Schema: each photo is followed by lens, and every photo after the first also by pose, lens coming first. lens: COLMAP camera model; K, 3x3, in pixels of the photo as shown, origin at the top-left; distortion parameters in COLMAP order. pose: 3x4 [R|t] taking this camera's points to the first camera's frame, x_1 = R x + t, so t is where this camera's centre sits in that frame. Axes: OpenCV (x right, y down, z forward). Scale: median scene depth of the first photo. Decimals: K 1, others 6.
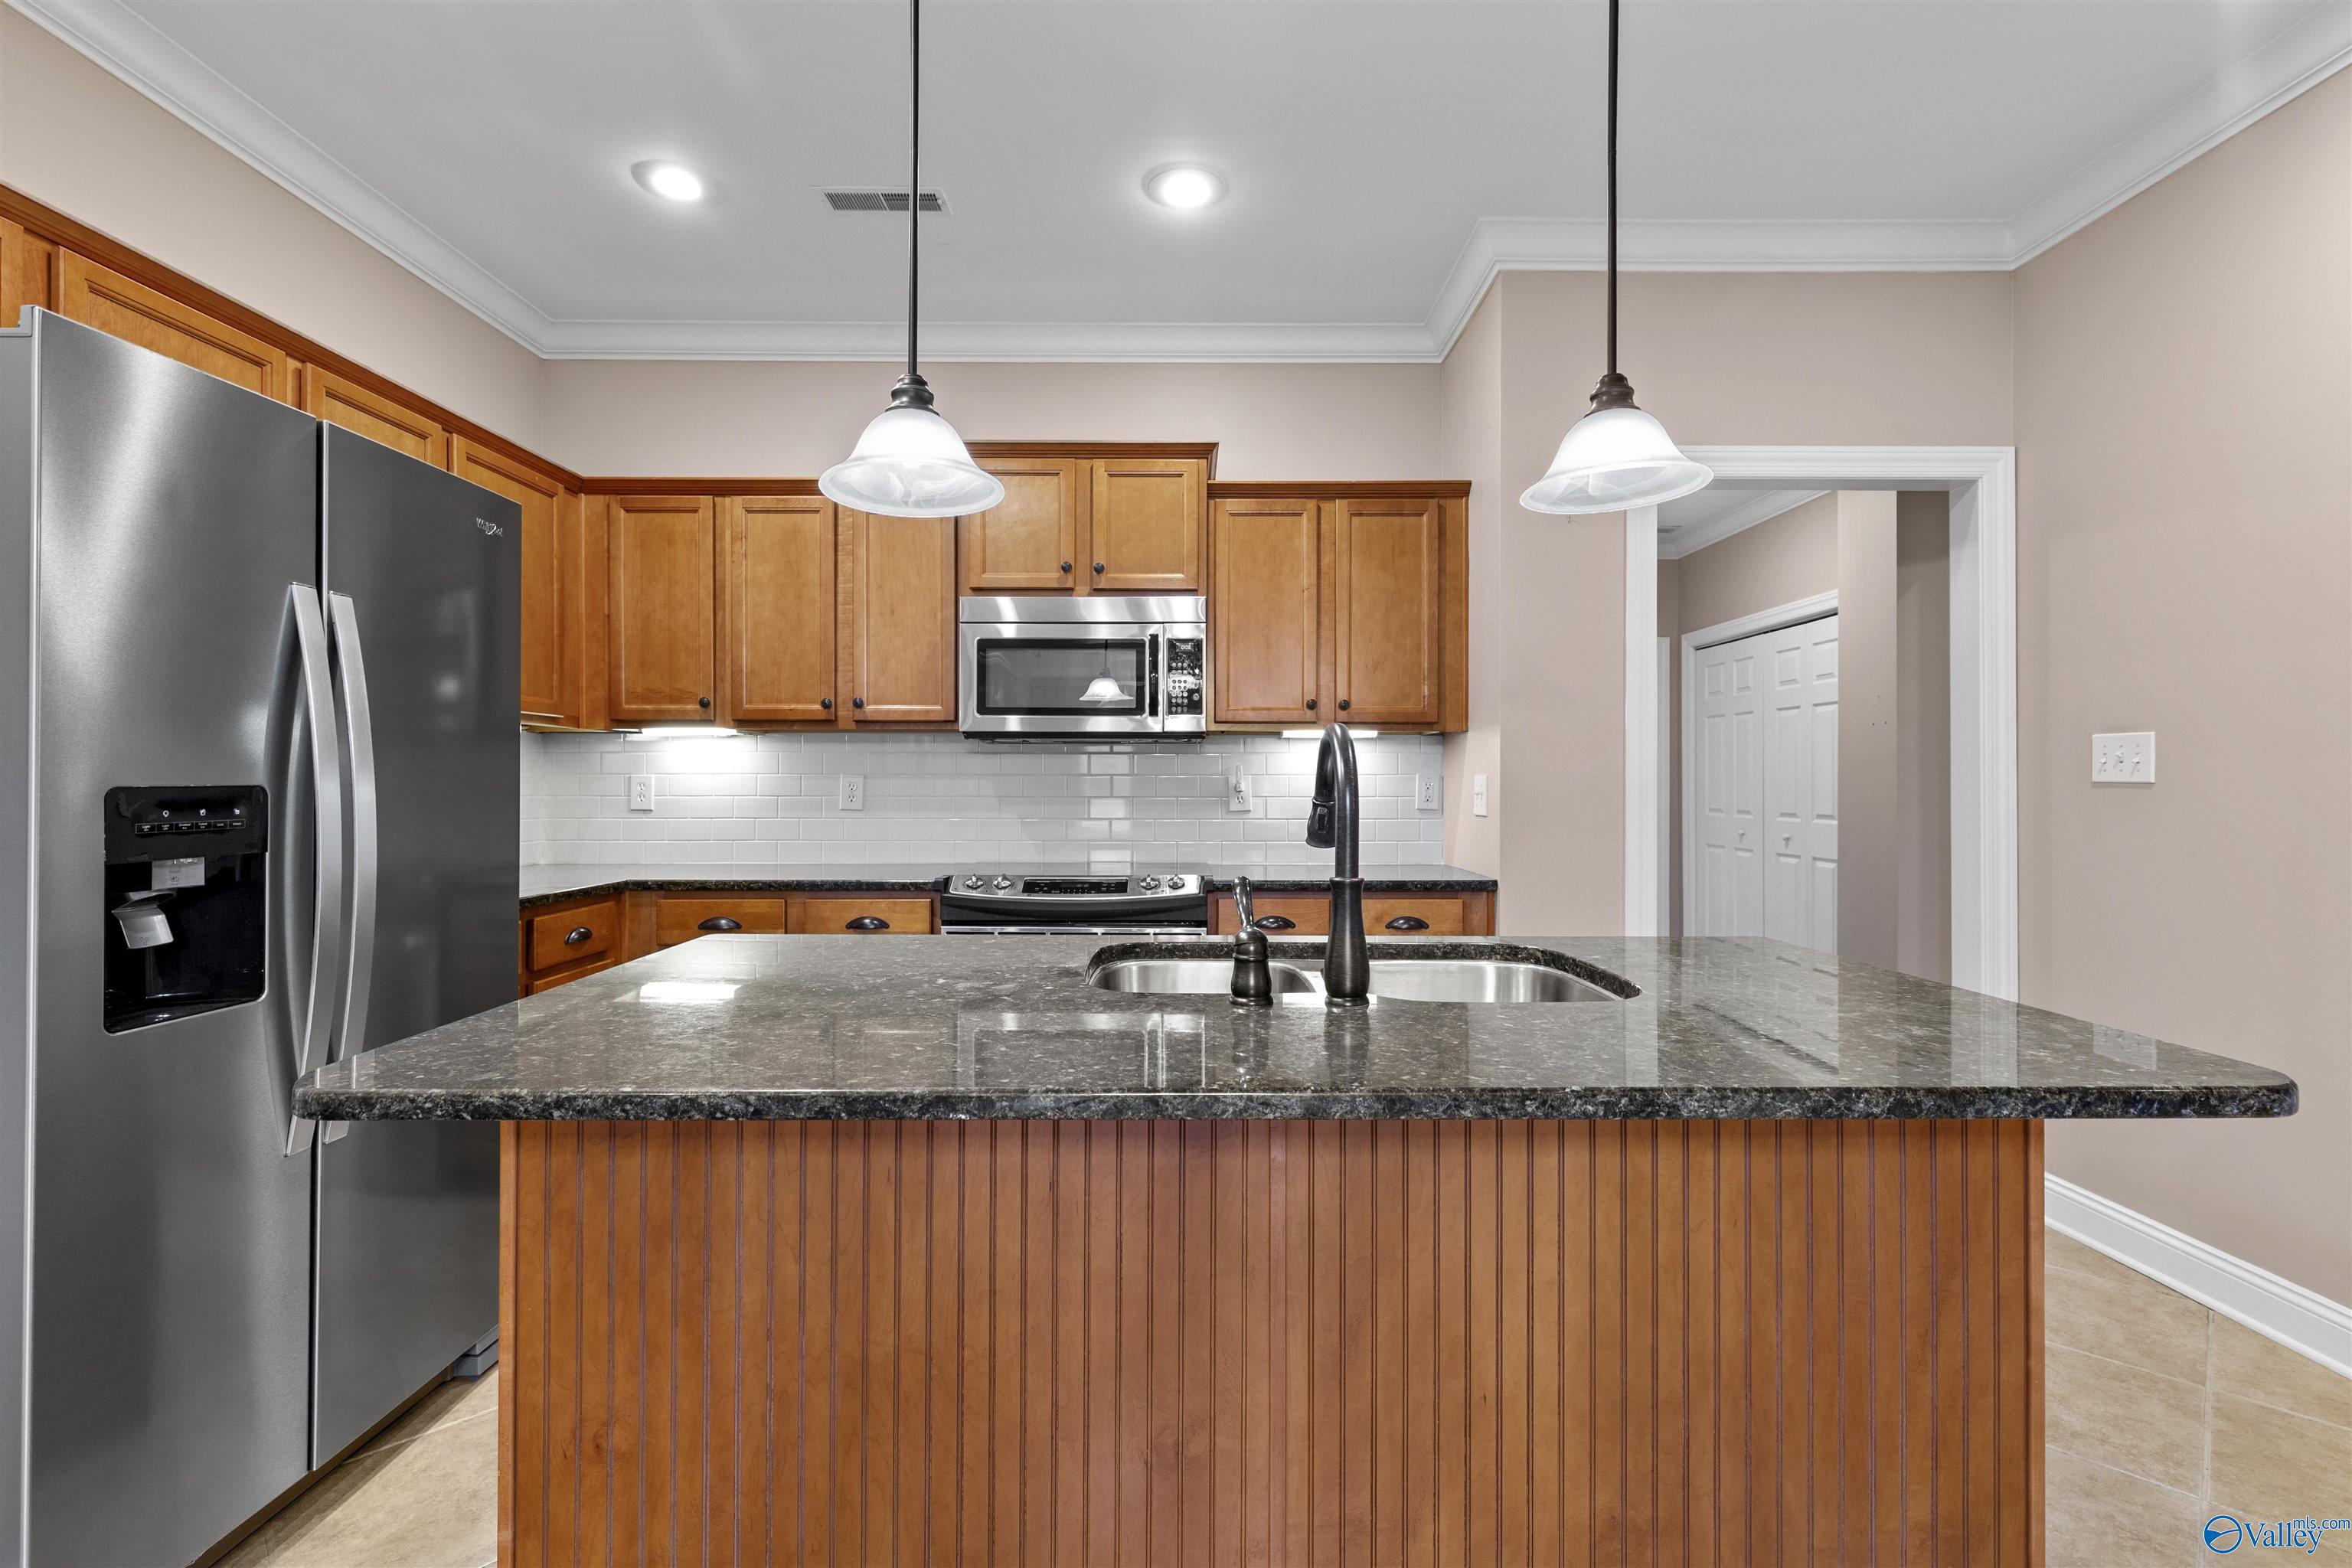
lens RADIAL K [[1060.6, 0, 1171.5], [0, 1060.6, 782.4], [0, 0, 1]] dist [0.001397, 0.003155]
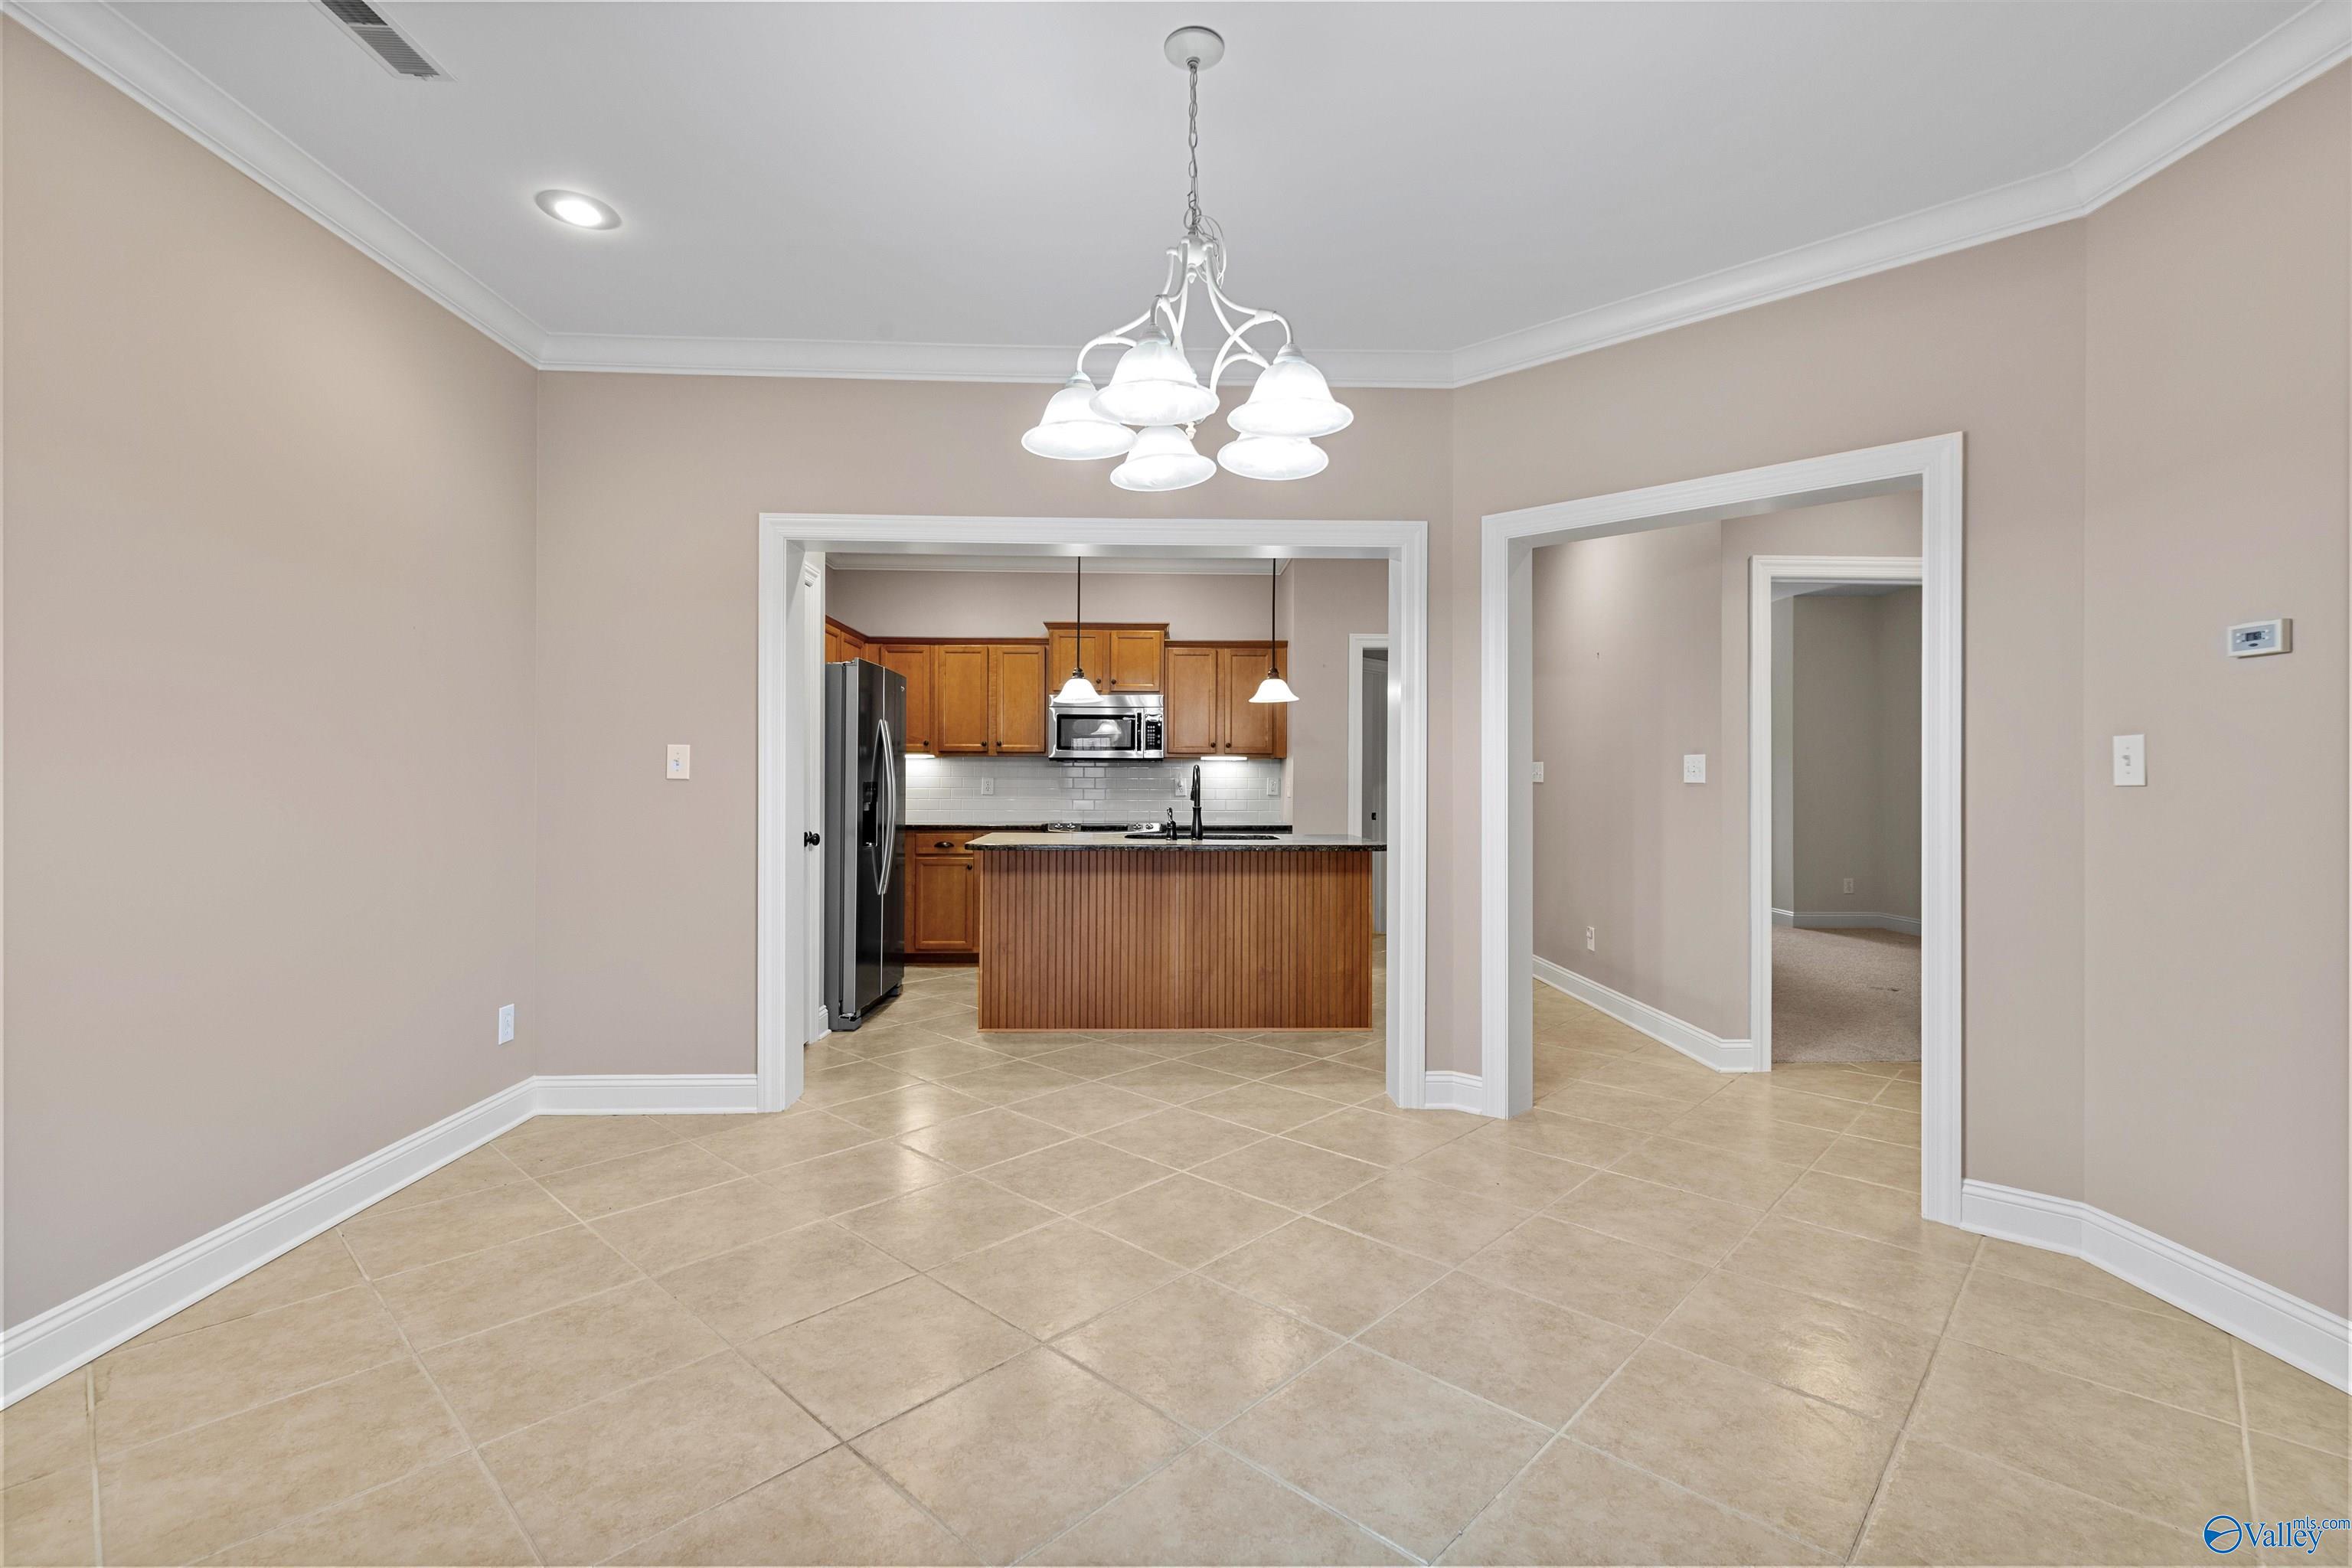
lens RADIAL K [[1060.6, 0, 1185.1], [0, 1060.6, 778.3], [0, 0, 1]] dist [0.001397, 0.003155]
pose [[0.999113, 0.002632, 0.042017, -0.014592], [-0.002579, 0.999996, -0.001313, -0.003708], [-0.042020, 0.001204, 0.999116, -1.172759]]
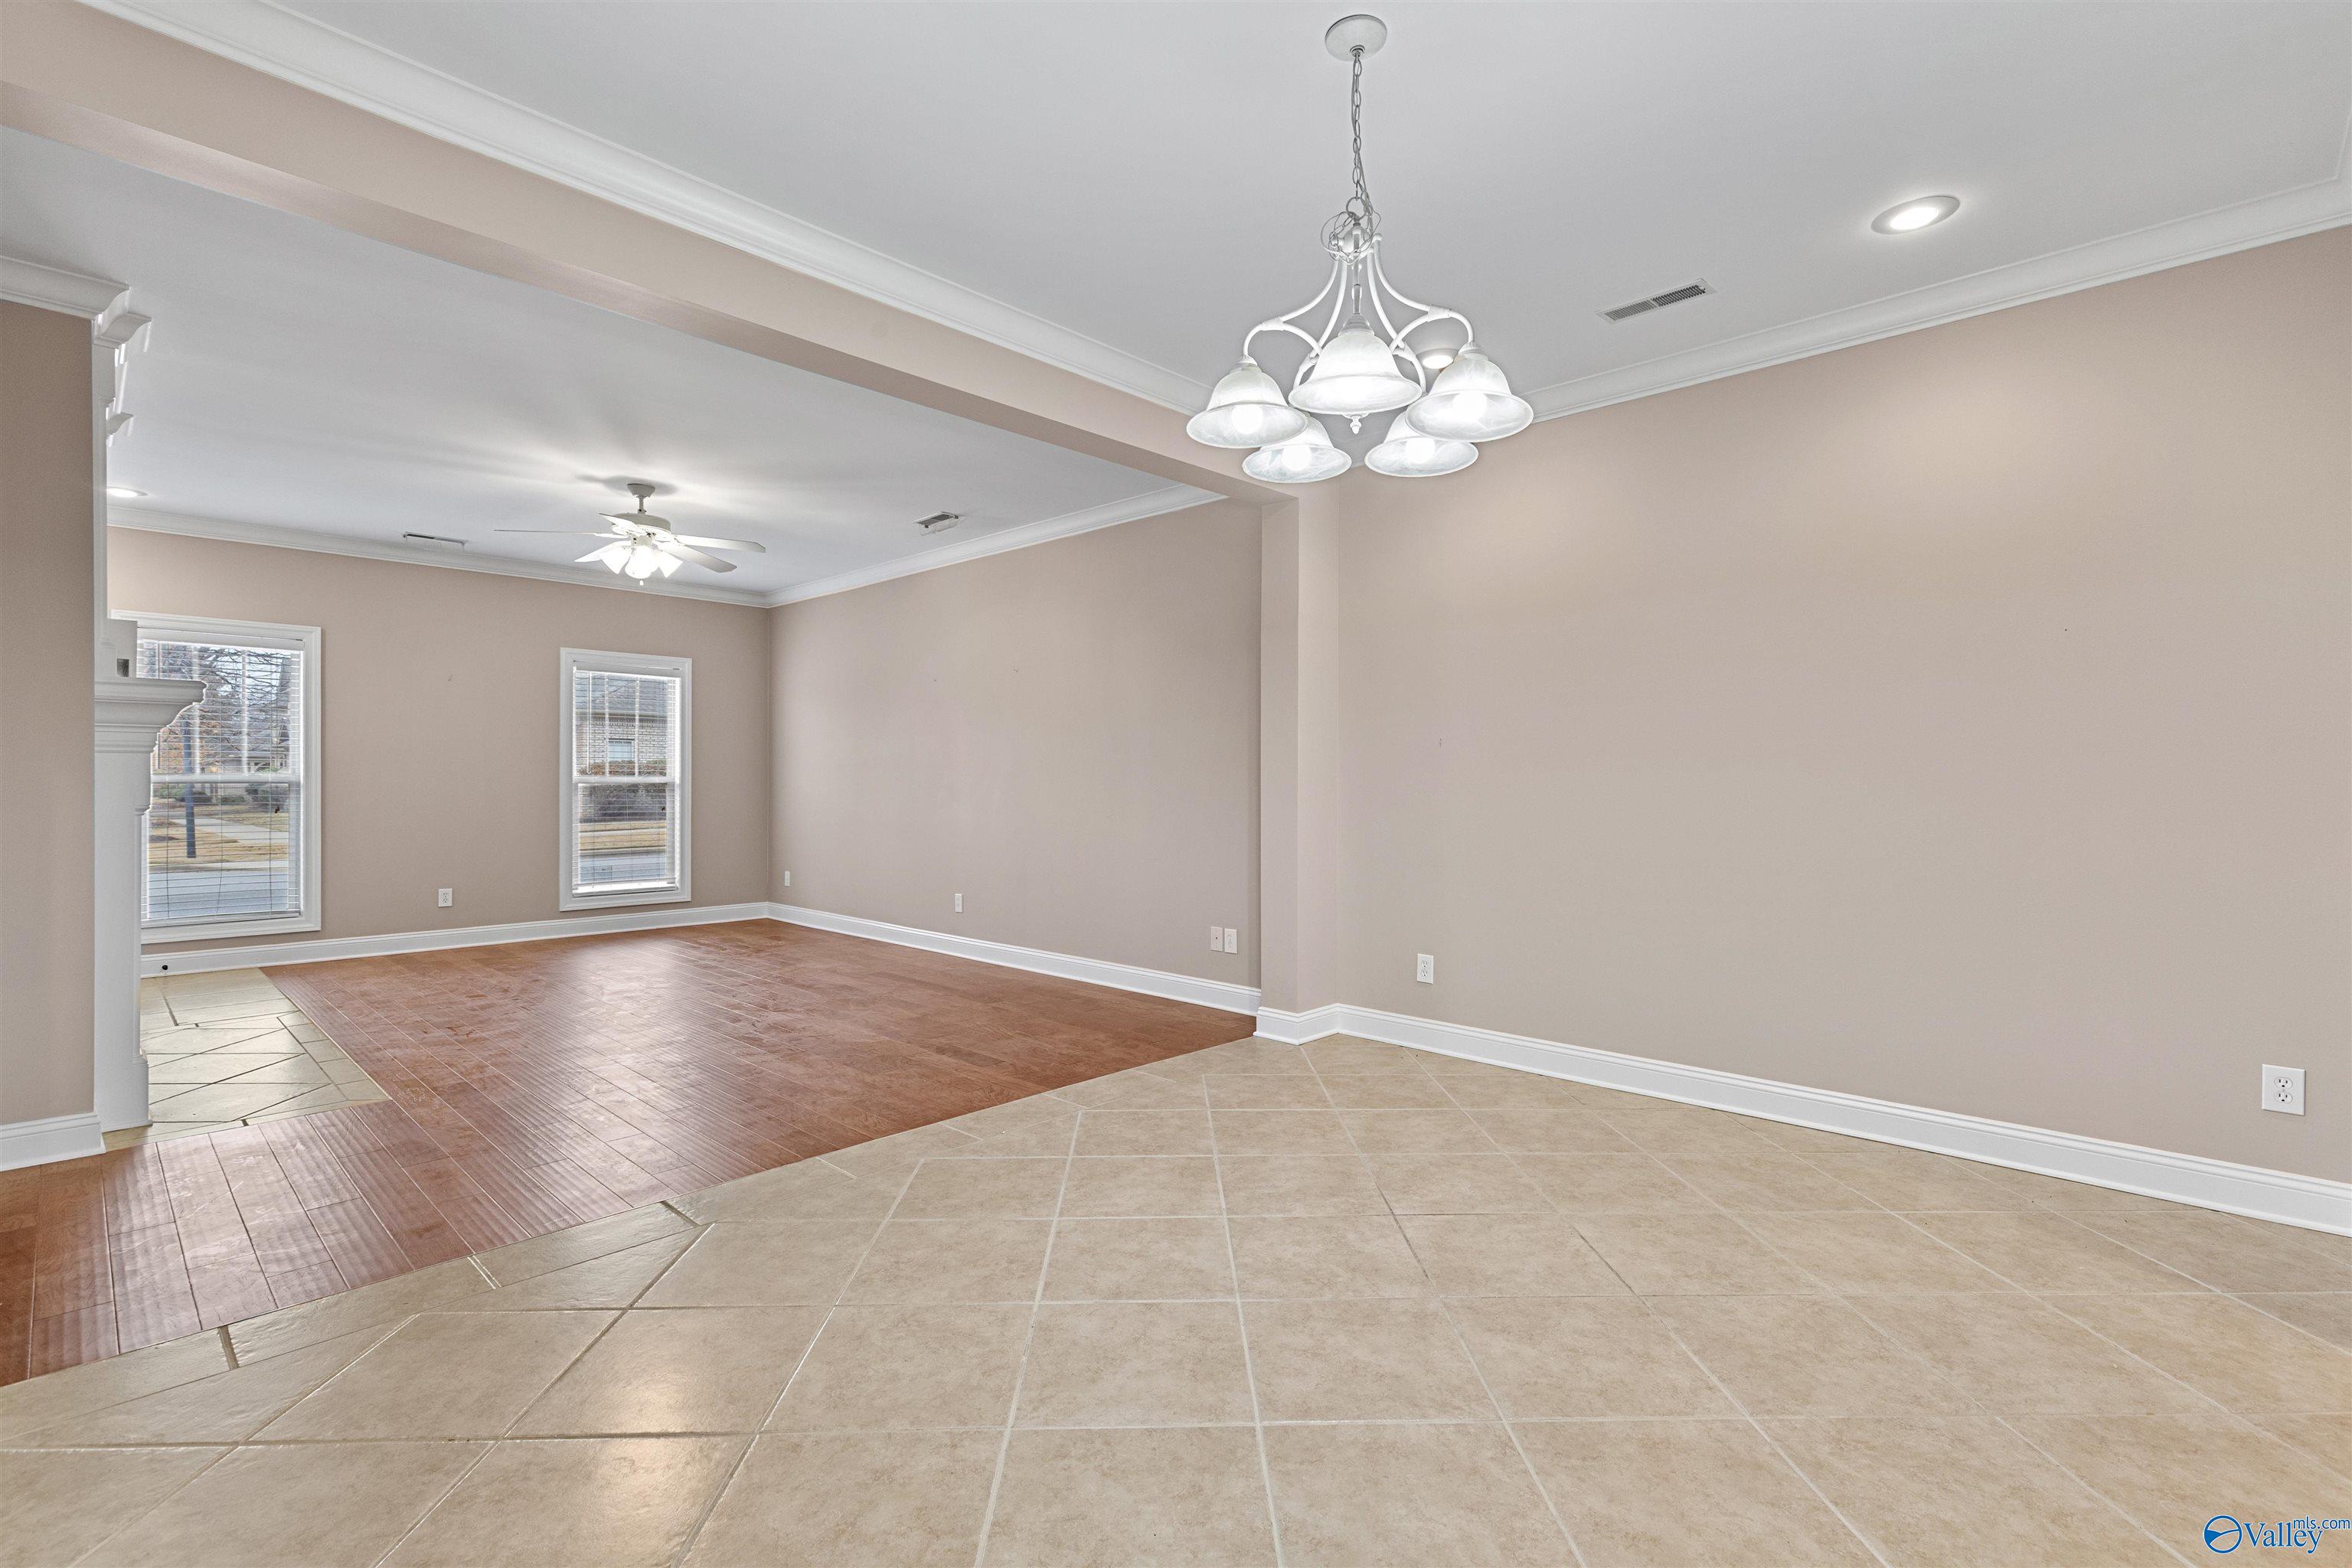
lens RADIAL K [[1060.6, 0, 1188.5], [0, 1060.6, 796.5], [0, 0, 1]] dist [0.001397, 0.003155]
pose [[-0.682568, 0.009683, -0.730758, 0.583663], [-0.001312, 0.999894, 0.014474, -0.002018], [0.730821, 0.010838, -0.682483, -0.109360]]
